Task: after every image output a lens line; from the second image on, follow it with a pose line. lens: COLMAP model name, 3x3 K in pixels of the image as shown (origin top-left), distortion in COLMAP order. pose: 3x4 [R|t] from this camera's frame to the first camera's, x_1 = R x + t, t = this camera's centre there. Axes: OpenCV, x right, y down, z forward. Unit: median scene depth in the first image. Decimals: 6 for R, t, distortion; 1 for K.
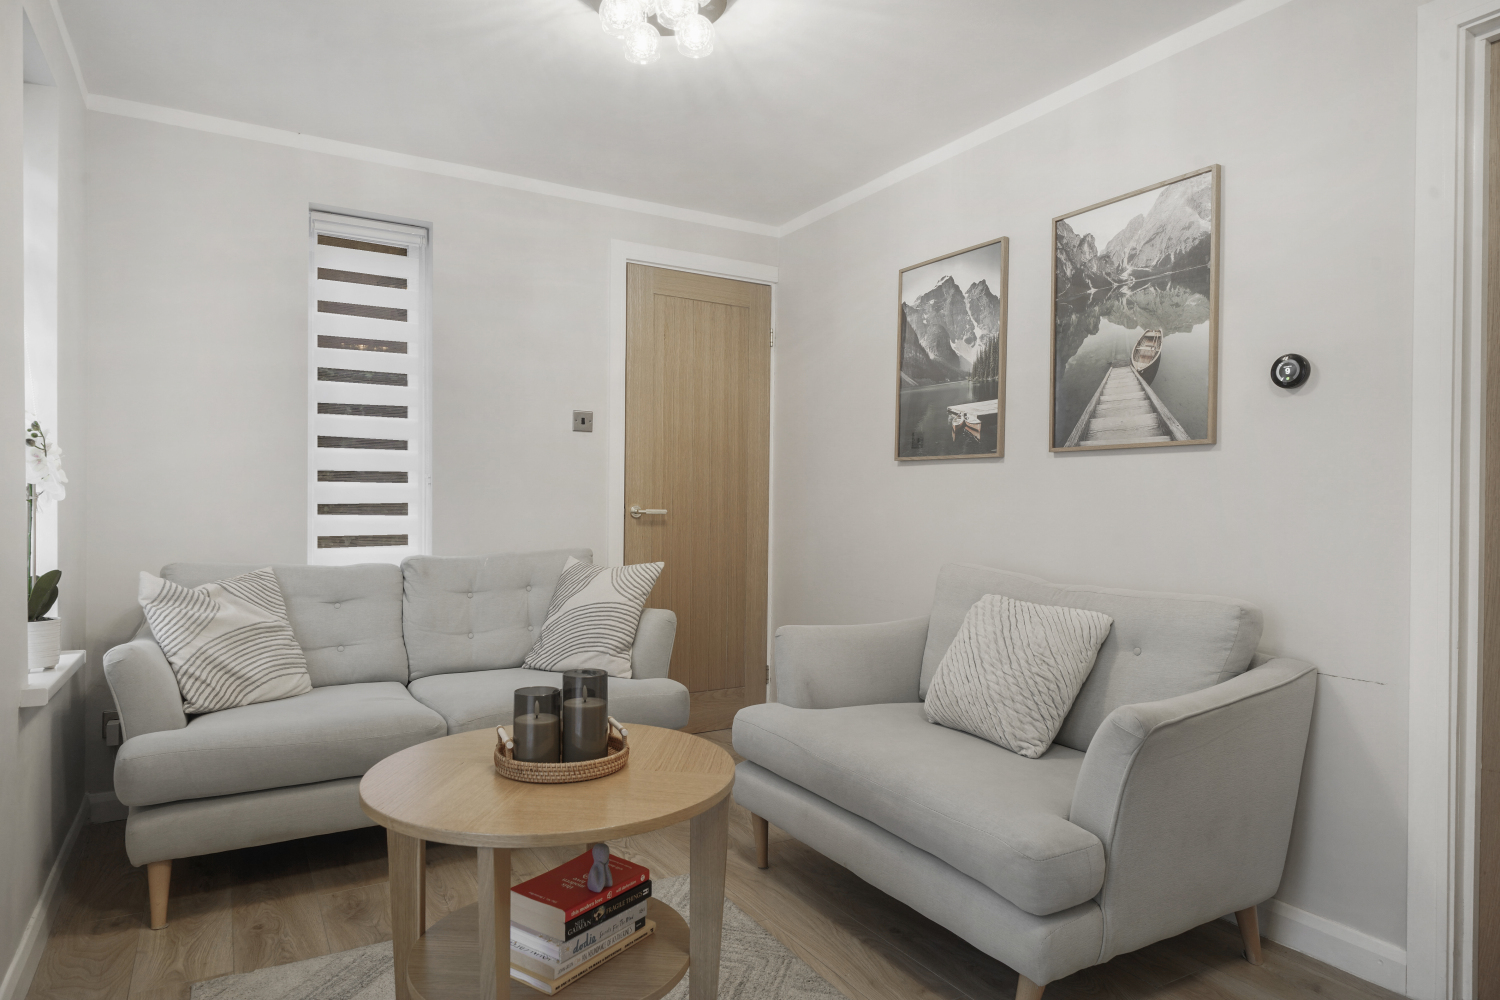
lens RADIAL K [[884.7, 0, 751.6], [0, 884.7, 507.3], [0, 0, 1]] dist [0.000082, 0.000184]
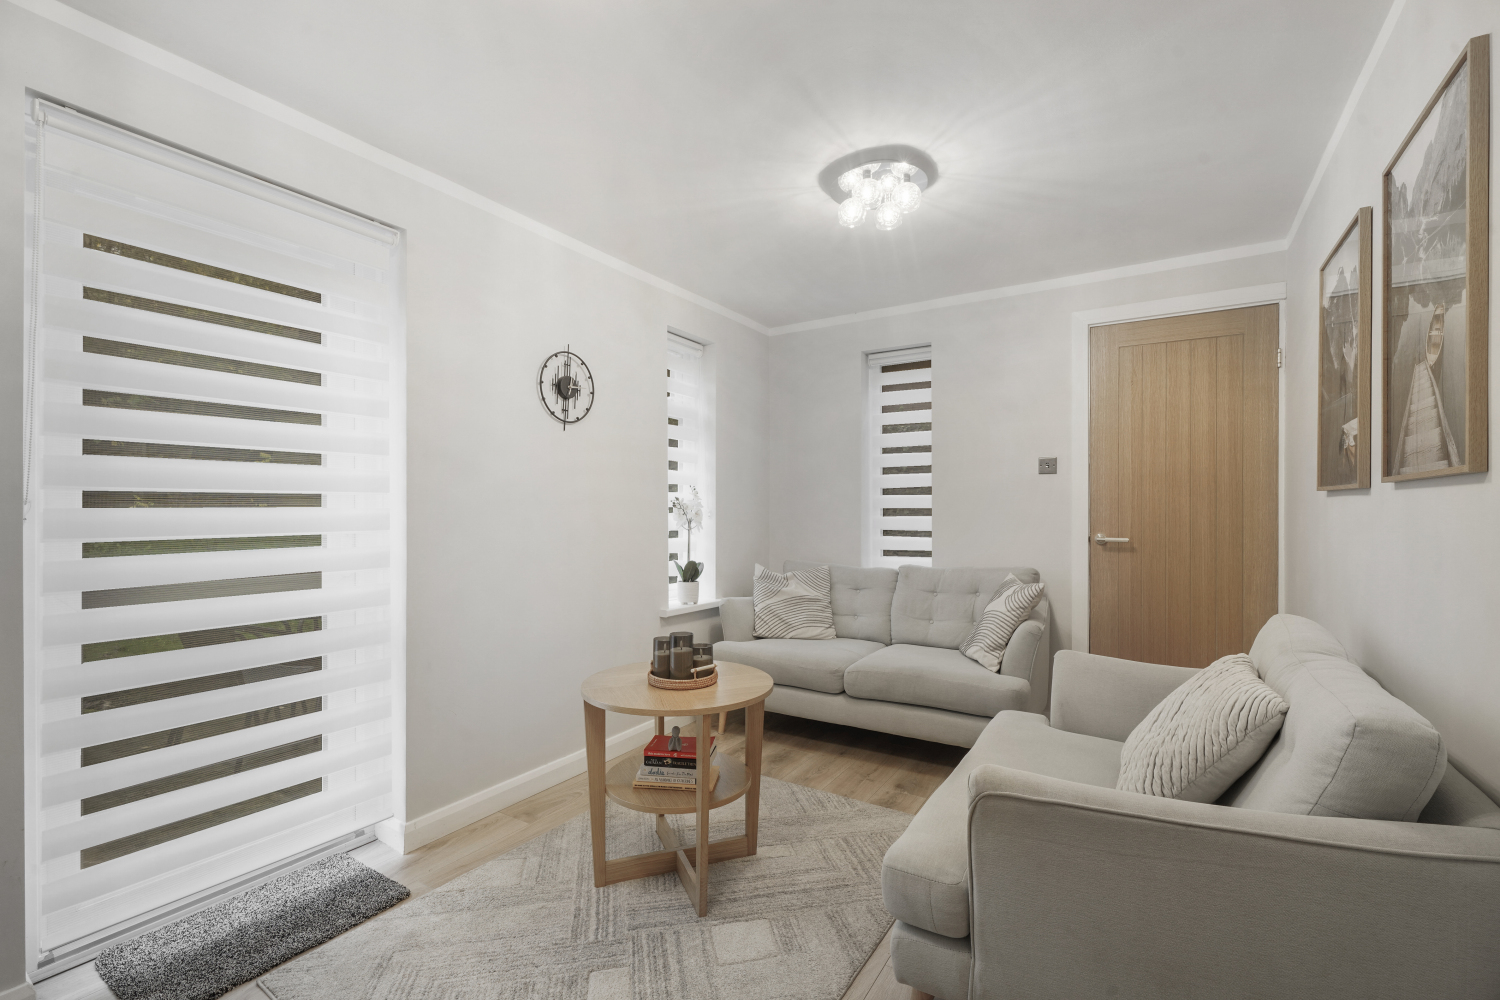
lens RADIAL K [[665.1, 0, 741.0], [0, 665.1, 507.0], [0, 0, 1]] dist [-0.001360, -0.000457]
pose [[0.444459, -0.011403, -0.895726, 0.610259], [-0.003123, 0.999893, -0.014278, -0.032406], [0.895794, 0.009144, 0.444376, 0.264656]]
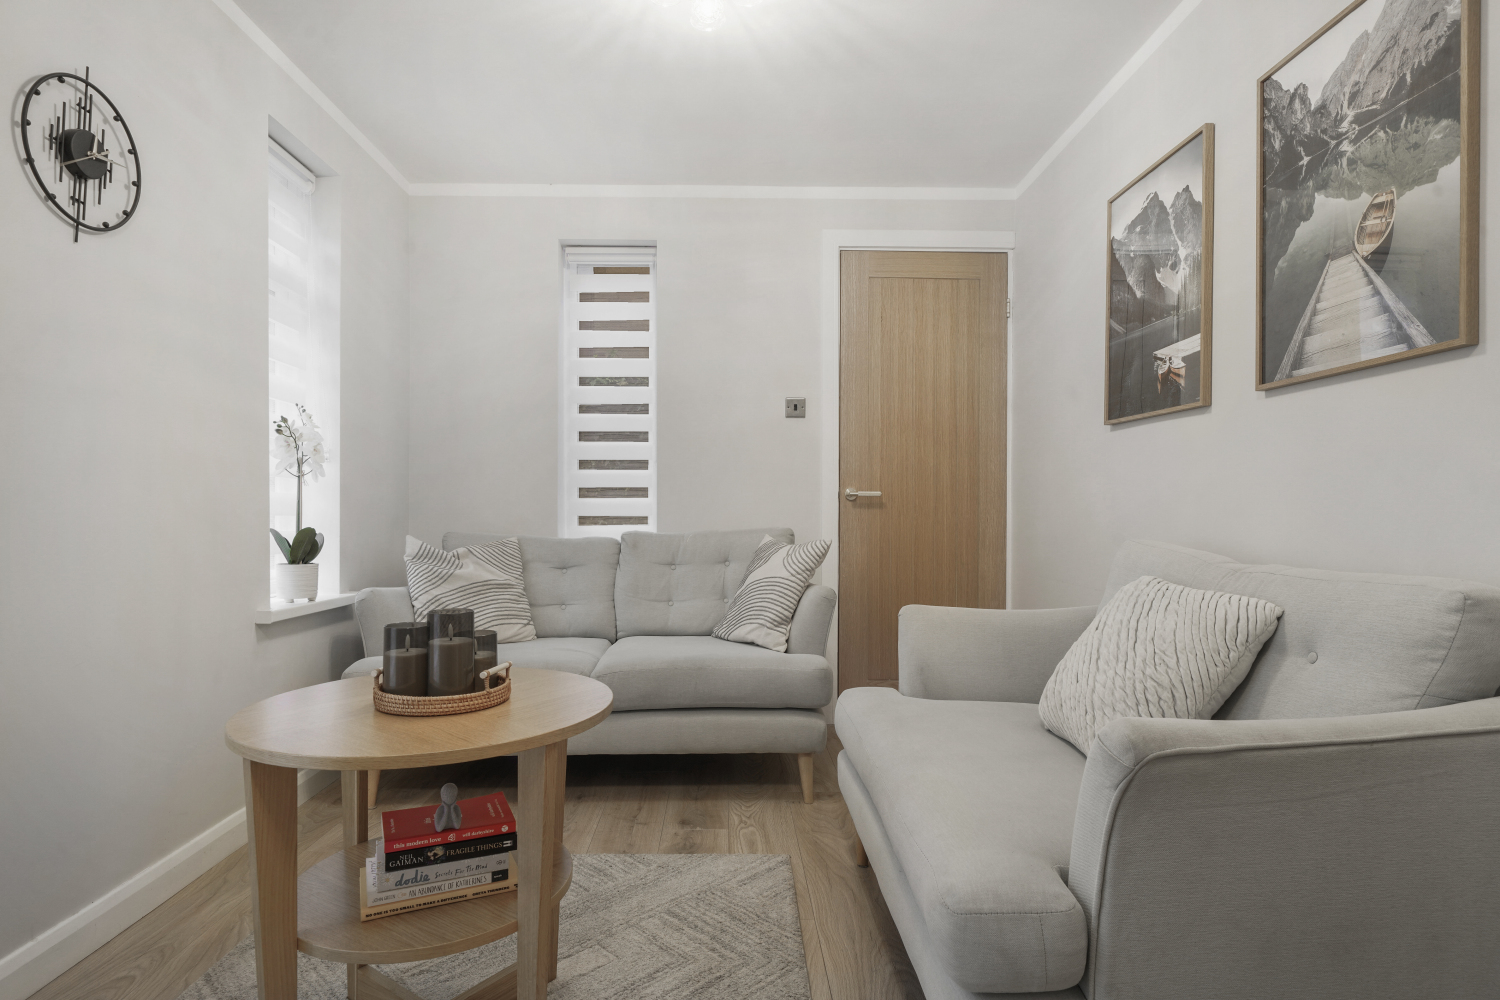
lens RADIAL K [[797.8, 0, 746.4], [0, 797.8, 508.8], [0, 0, 1]] dist [0.000452, -0.001068]
pose [[0.869696, -0.008303, -0.493518, 0.298692], [0.002521, 0.999920, -0.012380, 0.045136], [0.493581, 0.009523, 0.869648, 0.205205]]
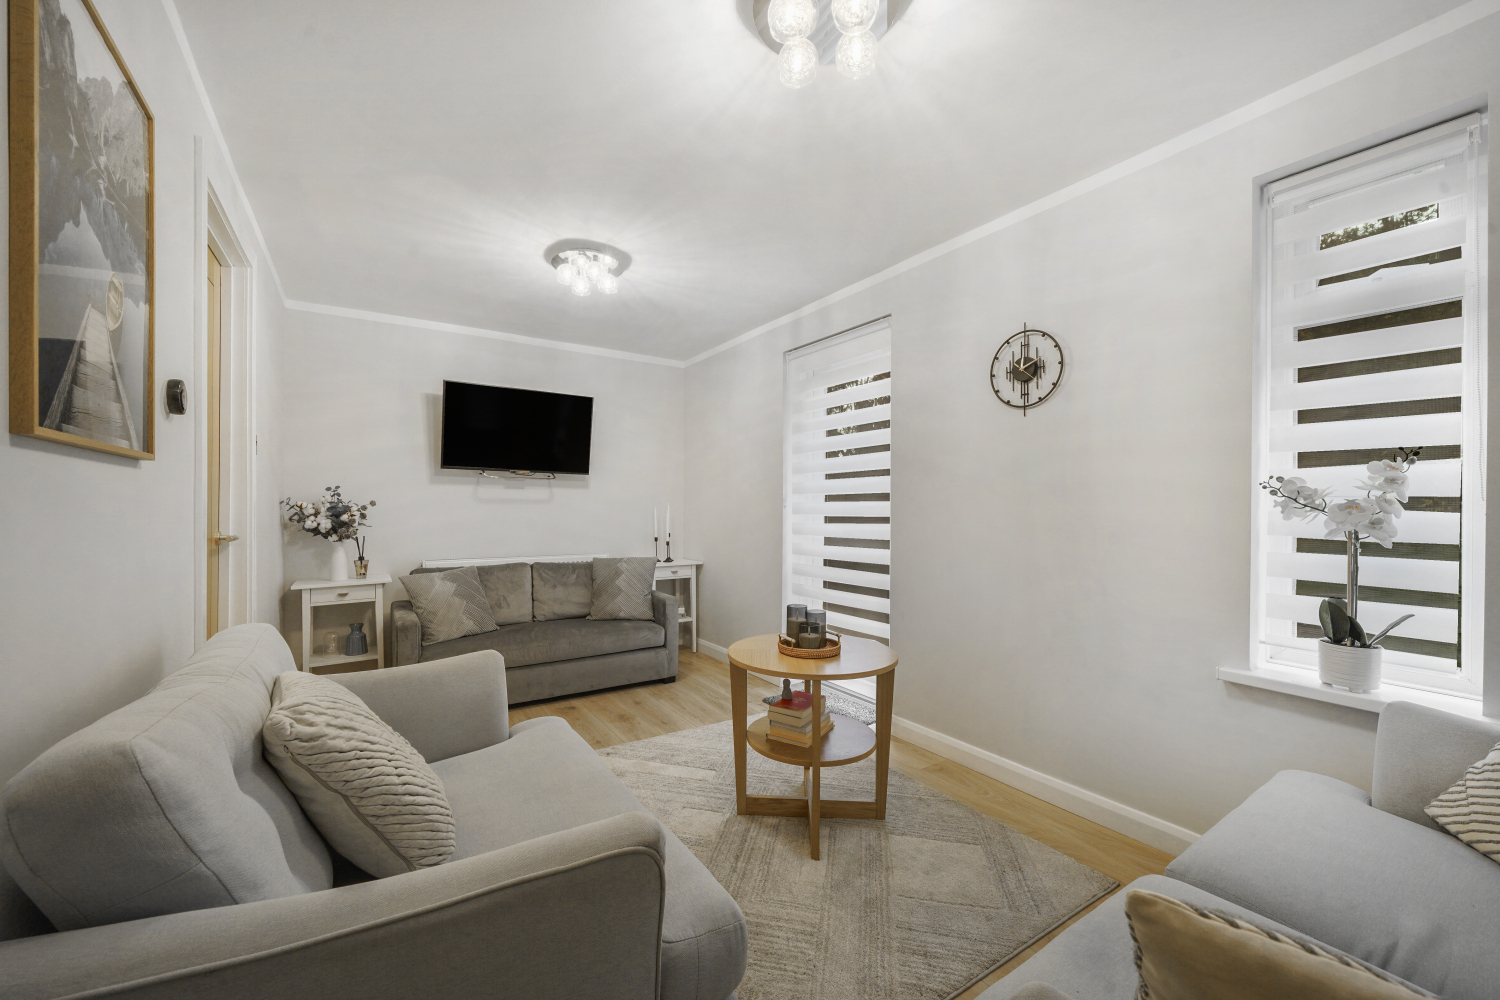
lens RADIAL K [[559.6, 0, 742.5], [0, 559.6, 506.5], [0, 0, 1]] dist [-0.001875, -0.000161]
pose [[-0.998379, -0.015819, -0.054671, 0.014801], [-0.016104, 0.999859, 0.004784, -0.031458], [0.054588, 0.005657, -0.998493, 1.266946]]
